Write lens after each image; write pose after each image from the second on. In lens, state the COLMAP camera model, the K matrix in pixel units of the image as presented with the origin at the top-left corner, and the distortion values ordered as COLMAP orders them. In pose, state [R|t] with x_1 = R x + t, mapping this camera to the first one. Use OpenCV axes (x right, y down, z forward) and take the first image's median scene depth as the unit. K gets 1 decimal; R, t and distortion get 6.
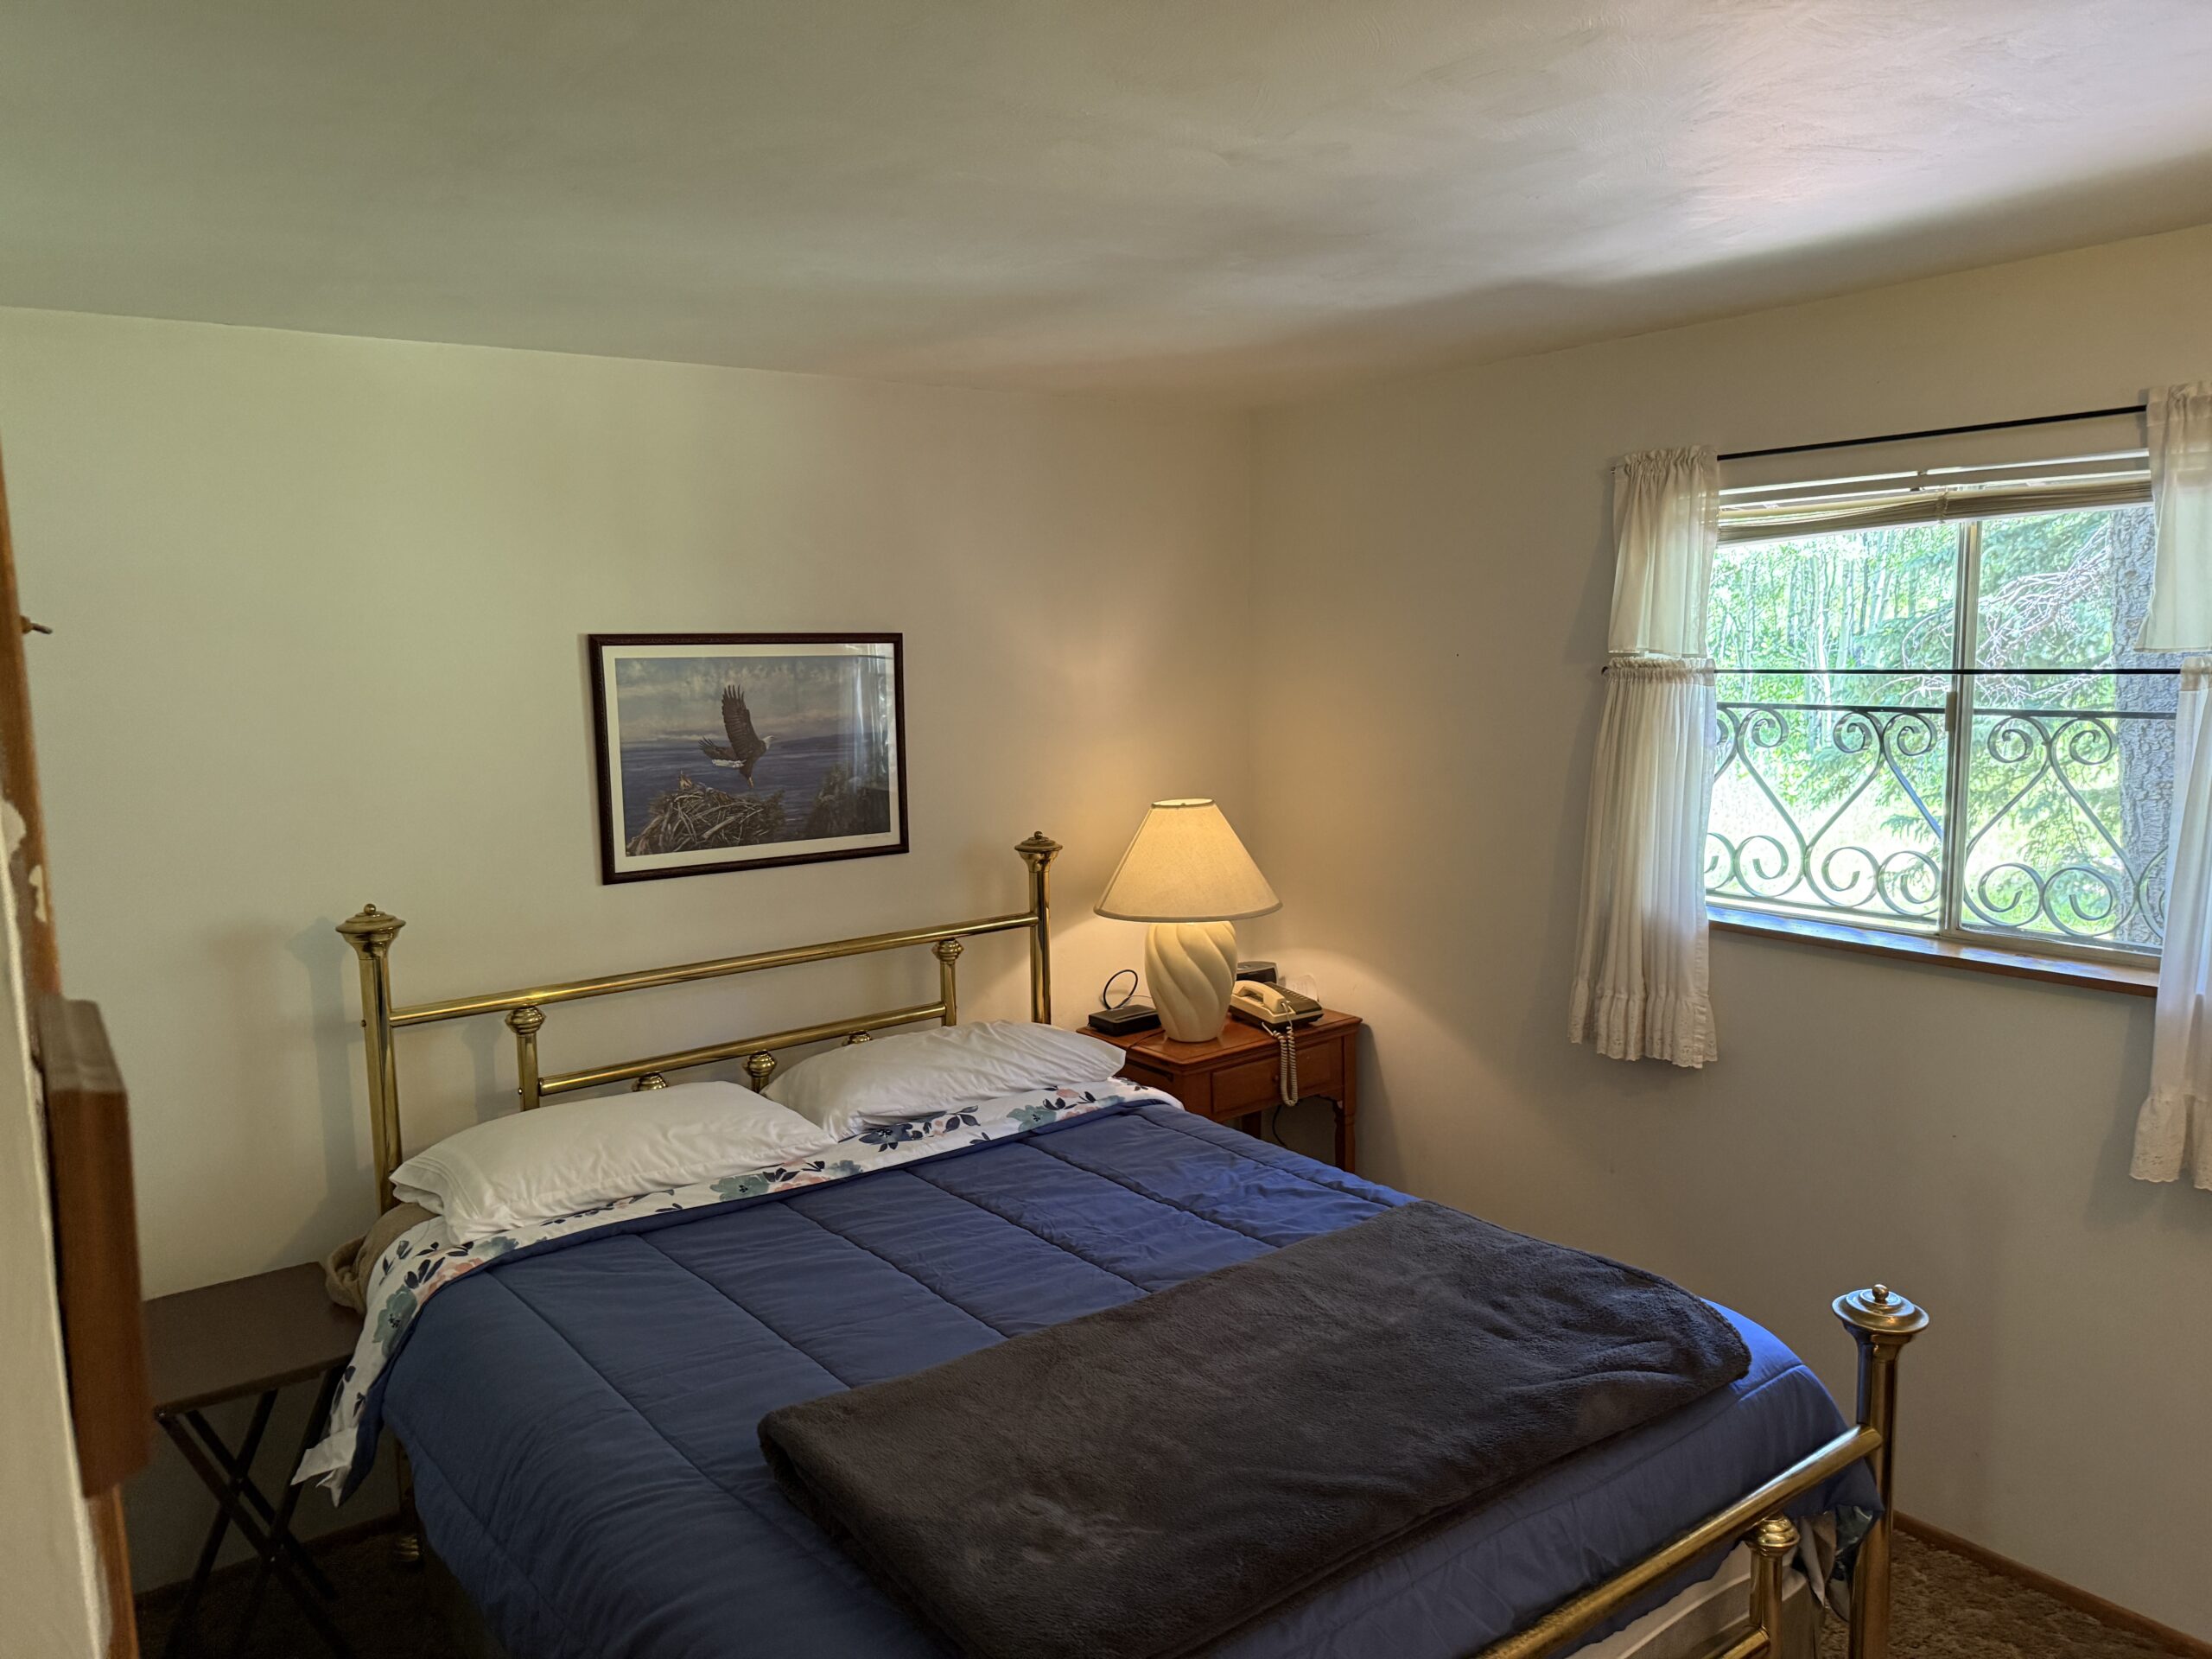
lens RADIAL K [[1548.4, 0, 1108.4], [0, 1548.4, 840.1], [0, 0, 1]] dist [0.090224, -0.127784]
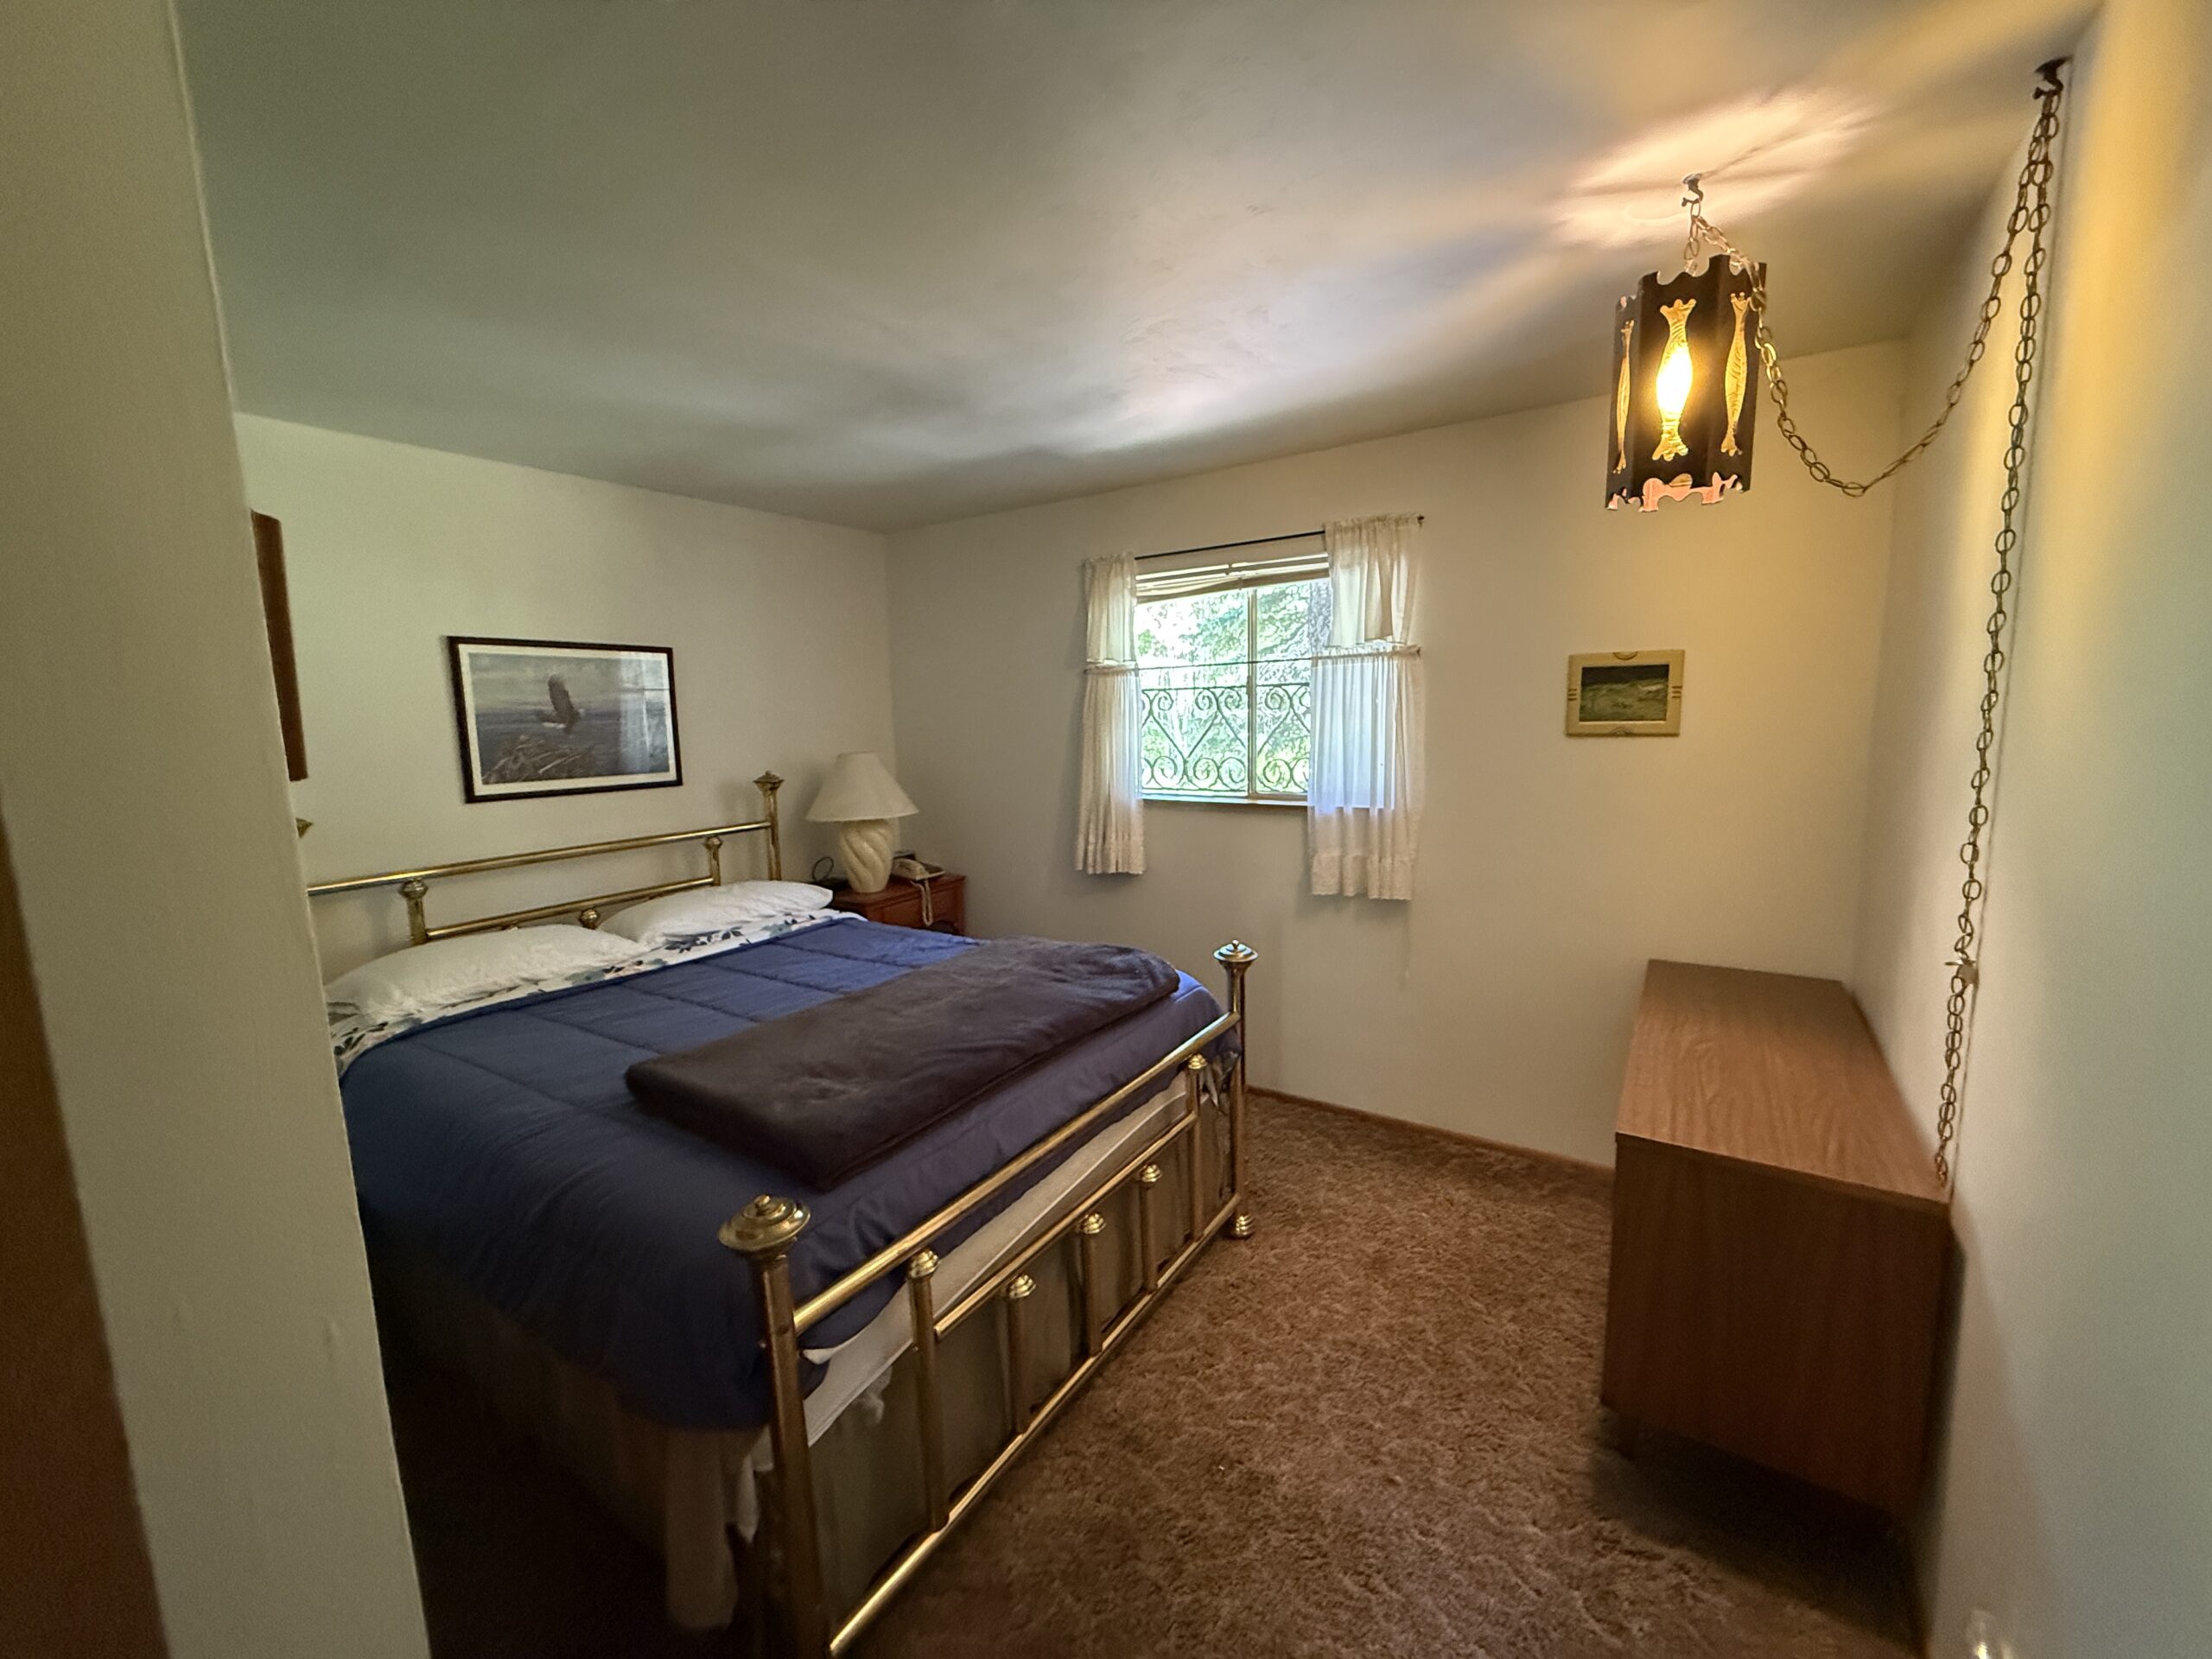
lens RADIAL K [[879.0, 0, 1101.8], [0, 879.0, 835.8], [0, 0, 1]] dist [0.002059, 0.000368]
pose [[0.941692, -0.048635, 0.332942, -0.032510], [0.049449, 0.998758, 0.006036, 0.096777], [-0.332822, 0.010779, 0.942928, -0.012609]]
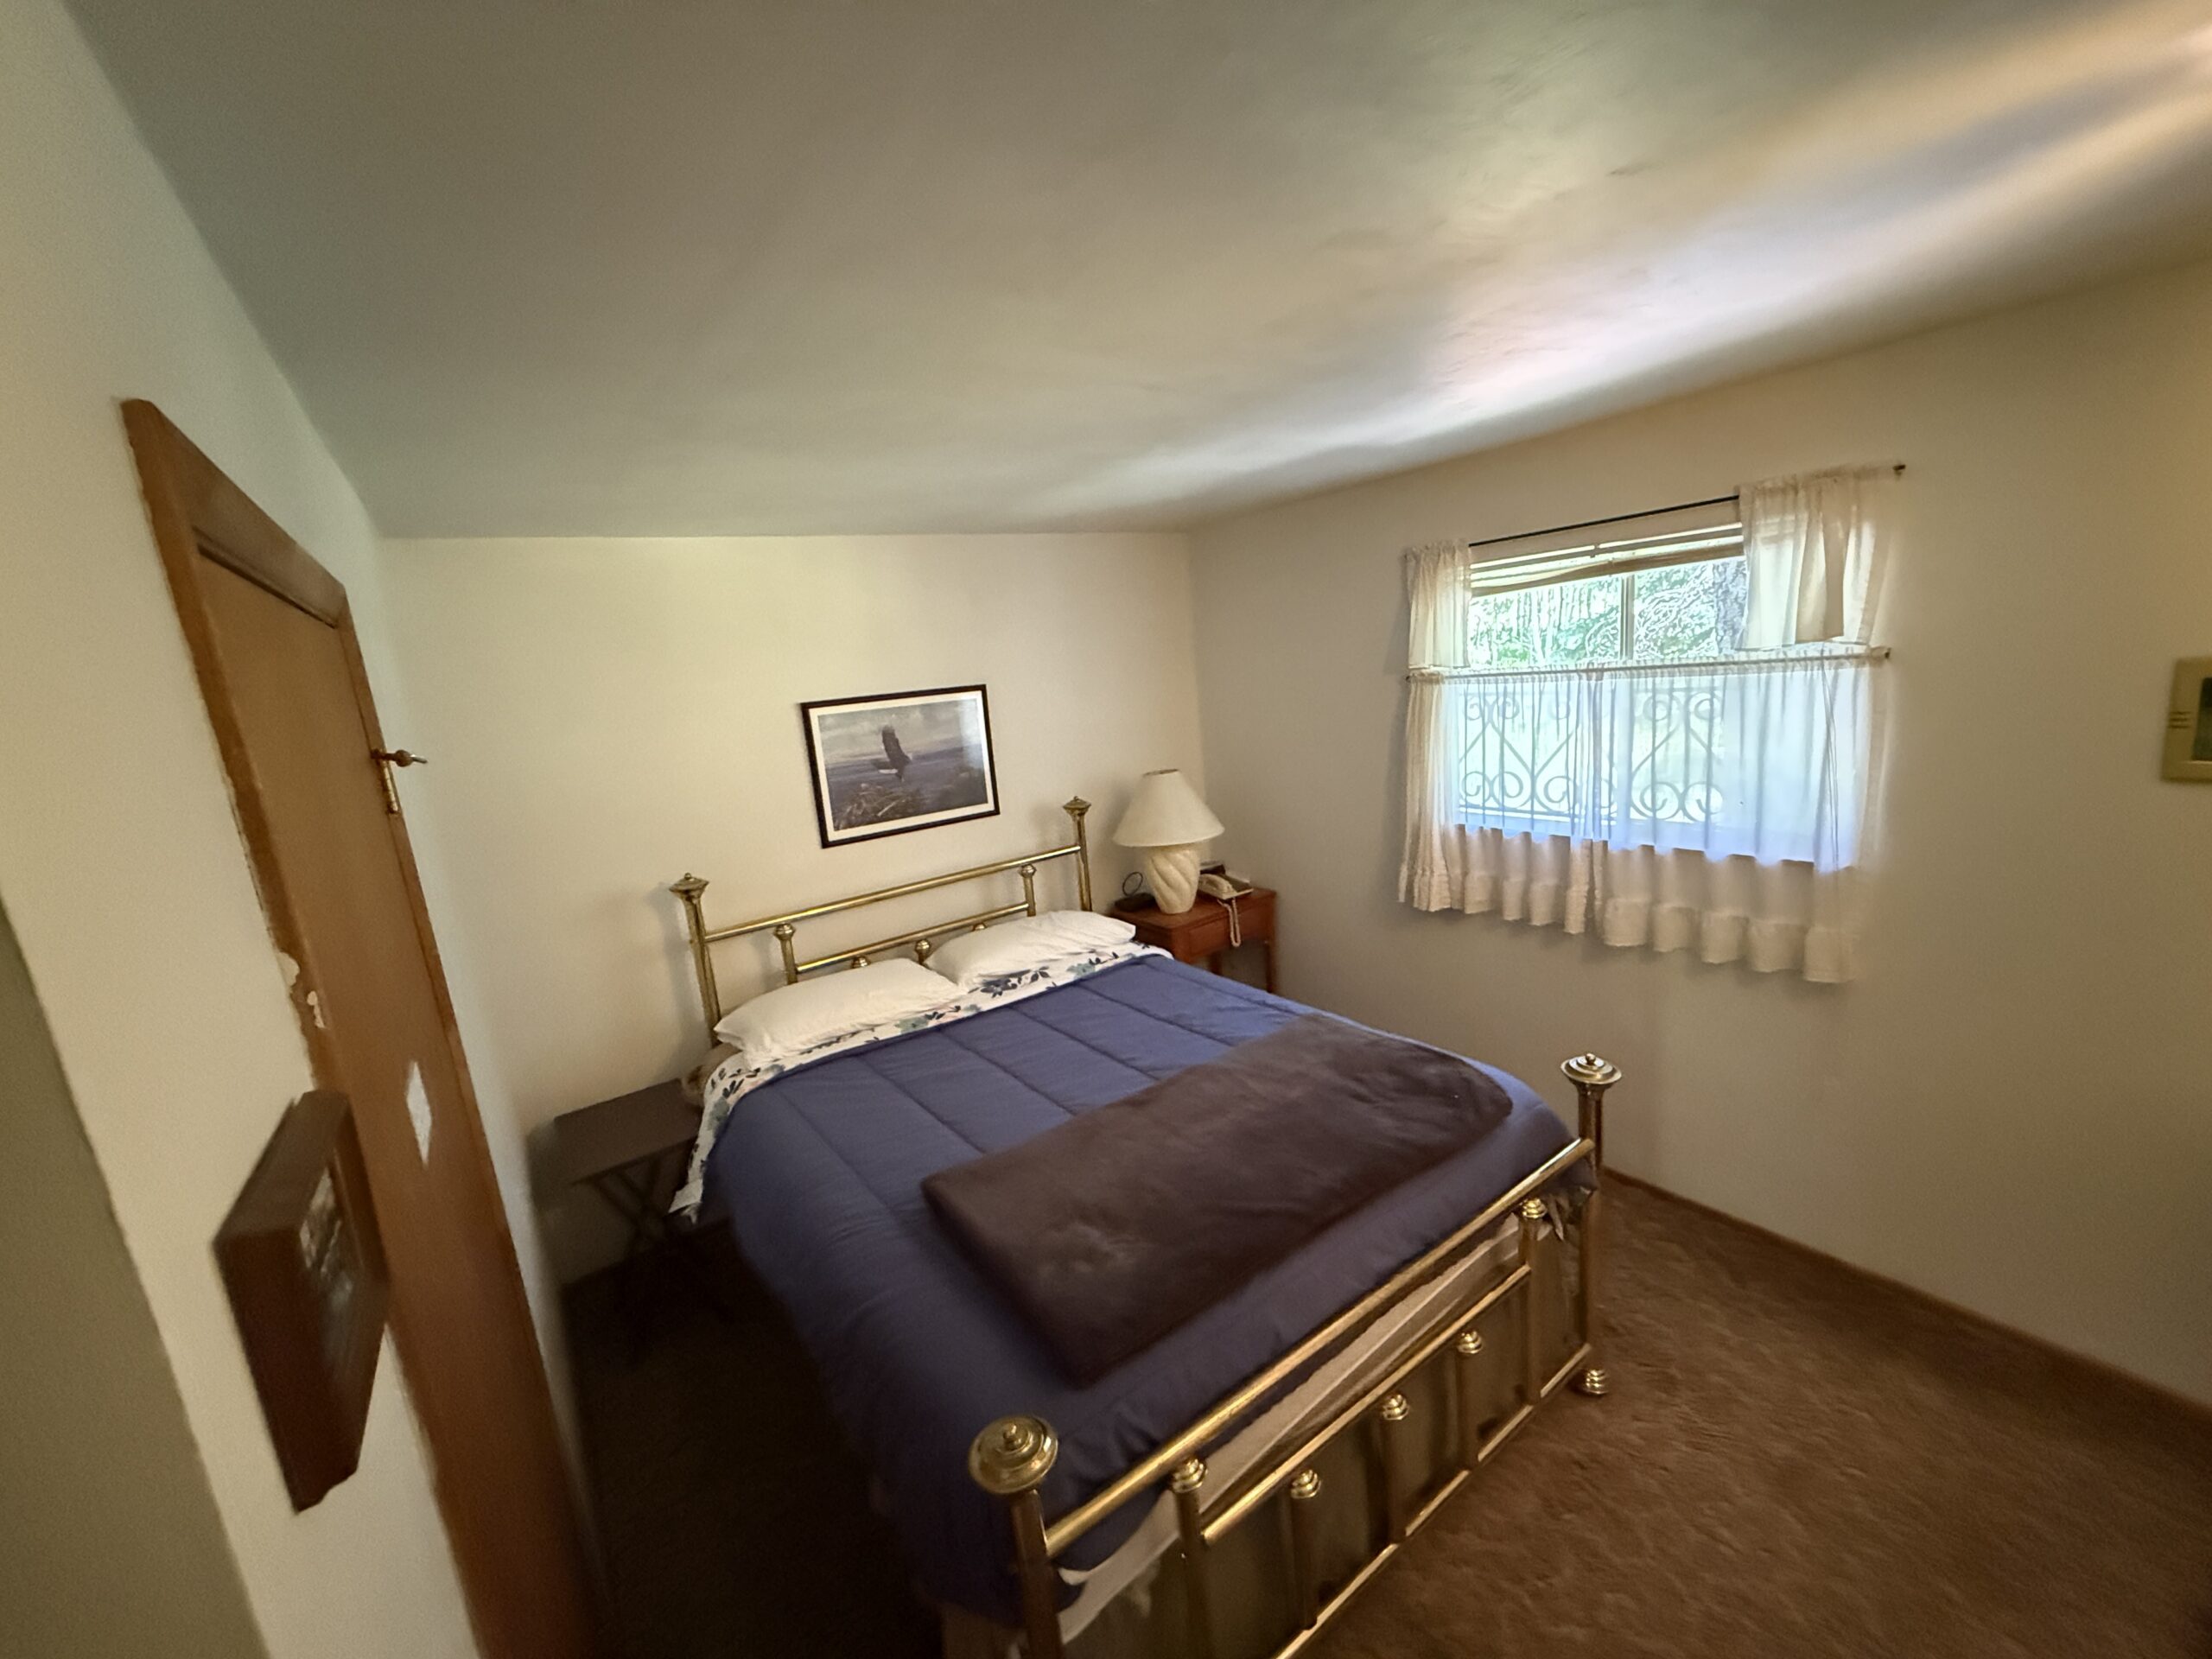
lens RADIAL K [[882.3, 0, 1106.0], [0, 882.3, 829.5], [0, 0, 1]] dist [0.000414, 0.000506]
pose [[0.996981, -0.068947, -0.035701, 0.024493], [0.071038, 0.995603, 0.061066, -0.033638], [0.031333, -0.063418, 0.997495, 0.054288]]
